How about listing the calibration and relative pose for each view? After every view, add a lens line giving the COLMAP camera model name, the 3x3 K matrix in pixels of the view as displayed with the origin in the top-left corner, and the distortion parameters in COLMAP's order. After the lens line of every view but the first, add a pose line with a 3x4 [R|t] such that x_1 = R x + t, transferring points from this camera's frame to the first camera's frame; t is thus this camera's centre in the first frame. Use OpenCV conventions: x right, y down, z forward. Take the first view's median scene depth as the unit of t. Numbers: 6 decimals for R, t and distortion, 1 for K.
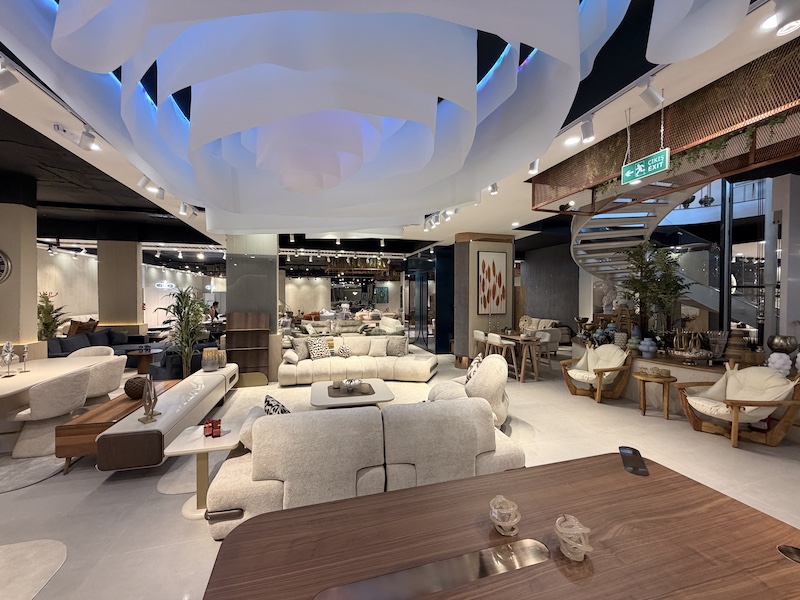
lens RADIAL K [[319.2, 0, 396.7], [0, 319.2, 296.6], [0, 0, 1]] dist [-0.000283, -0.000502]
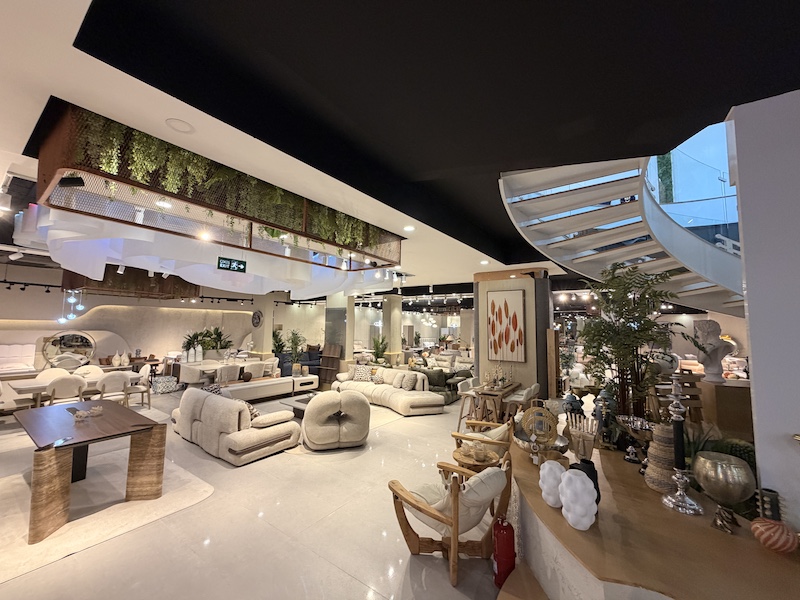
lens RADIAL K [[319.2, 0, 395.4], [0, 319.2, 300.8], [0, 0, 1]] dist [-0.000283, -0.000502]
pose [[0.647362, -0.051949, -0.760410, 0.775253], [-0.019541, 0.996215, -0.084695, -0.030367], [0.761932, 0.069688, 0.643897, 0.196934]]
